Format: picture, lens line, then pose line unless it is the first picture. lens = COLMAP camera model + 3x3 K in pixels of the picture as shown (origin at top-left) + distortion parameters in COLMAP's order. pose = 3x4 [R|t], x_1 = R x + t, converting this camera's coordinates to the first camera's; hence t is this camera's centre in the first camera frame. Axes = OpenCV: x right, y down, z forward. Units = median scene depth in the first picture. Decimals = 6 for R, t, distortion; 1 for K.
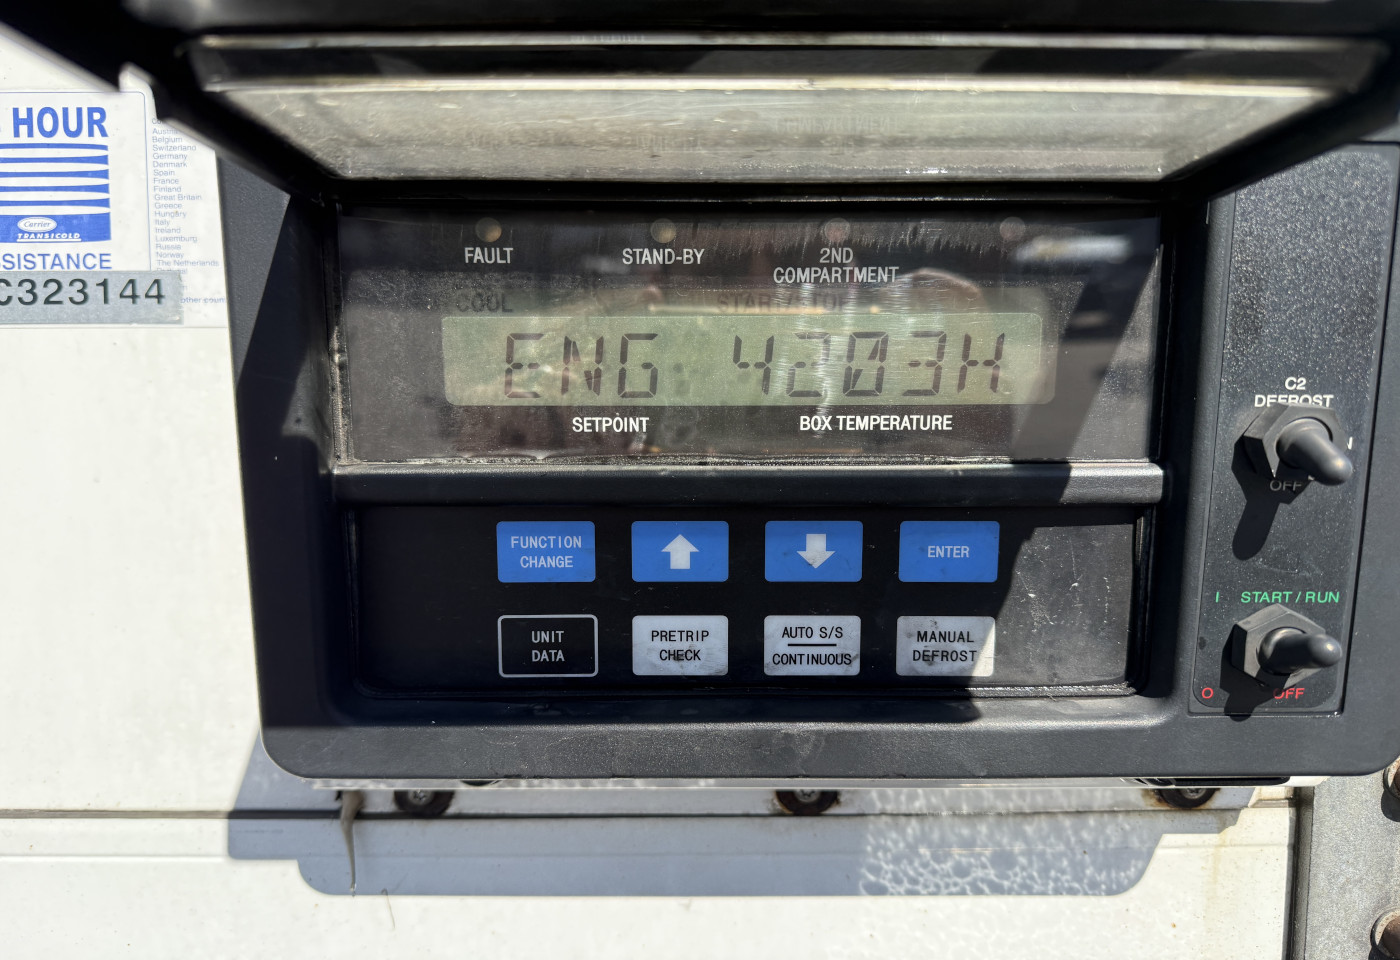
lens RADIAL K [[1007.8, 0, 697.7], [0, 1007.8, 451.8], [0, 0, 1]] dist [0.058973, -0.092468]
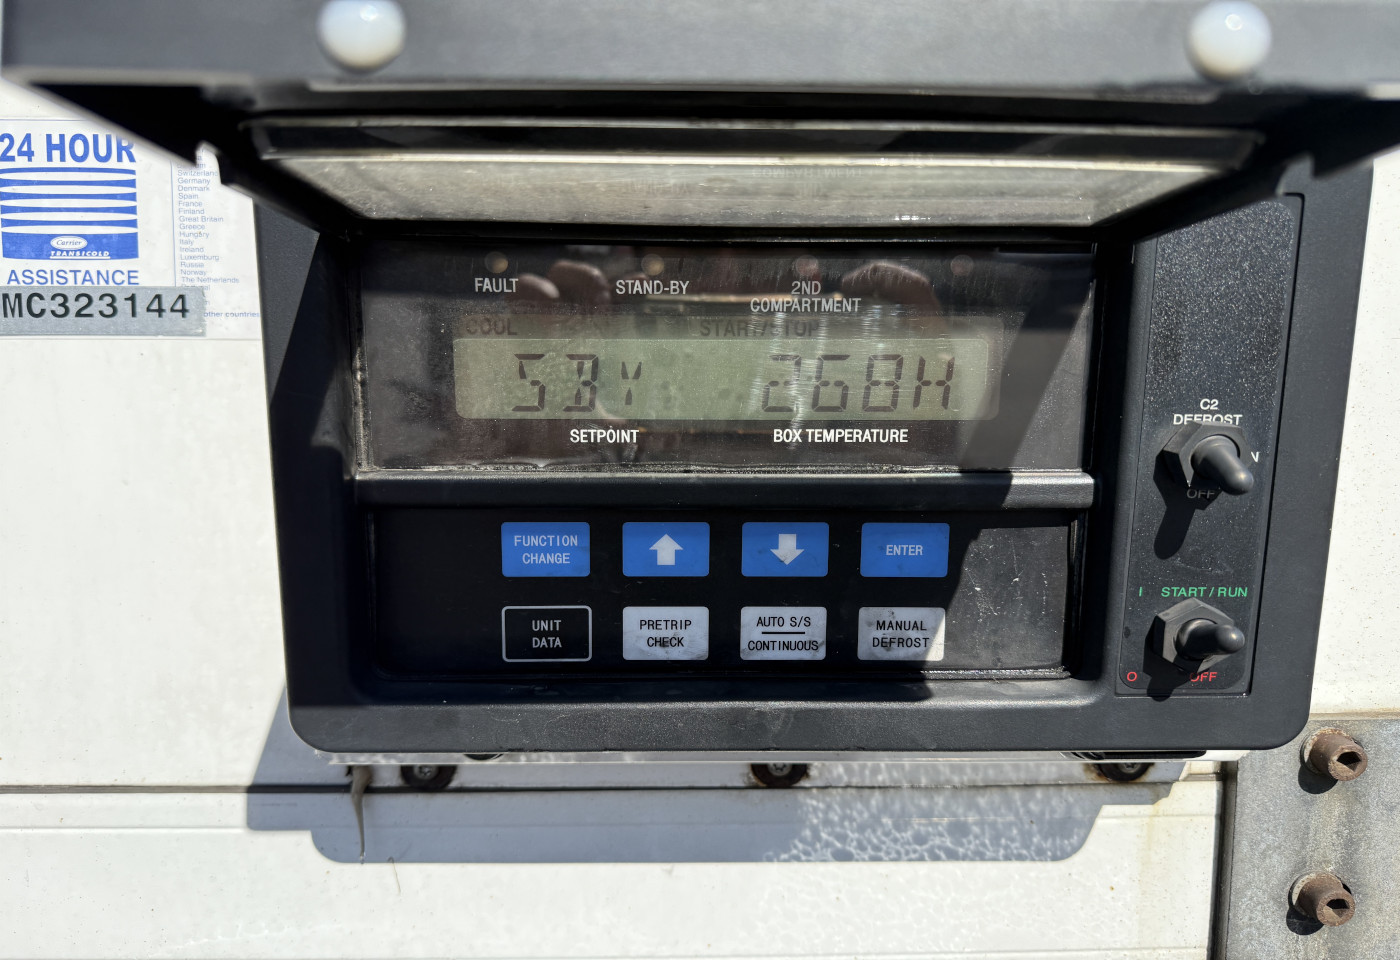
lens RADIAL K [[1037.1, 0, 694.0], [0, 1037.1, 444.5], [0, 0, 1]] dist [0.098599, -0.172125]
pose [[0.999880, 0.004102, 0.014964, -0.004076], [-0.004265, 0.999932, 0.010851, -0.030522], [-0.014918, -0.010914, 0.999829, -0.154555]]
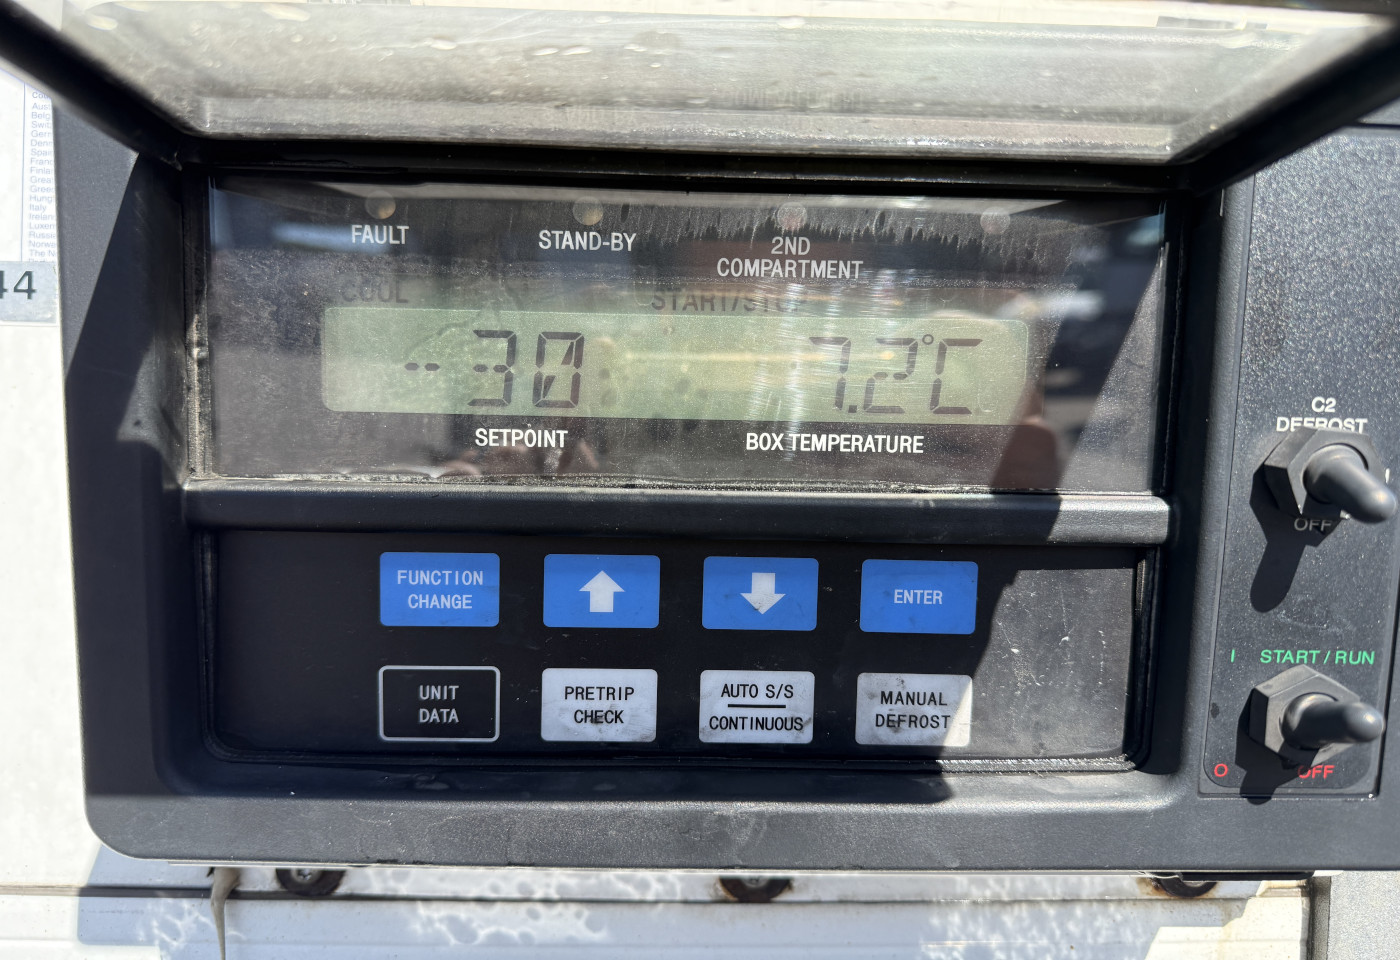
lens RADIAL K [[973.5, 0, 707.1], [0, 973.5, 452.5], [0, 0, 1]] dist [0.033597, -0.060219]
pose [[0.999538, 0.020686, 0.022272, 0.050693], [-0.019532, 0.998516, -0.050843, 0.023057], [-0.023291, 0.050385, 0.998458, 0.183685]]
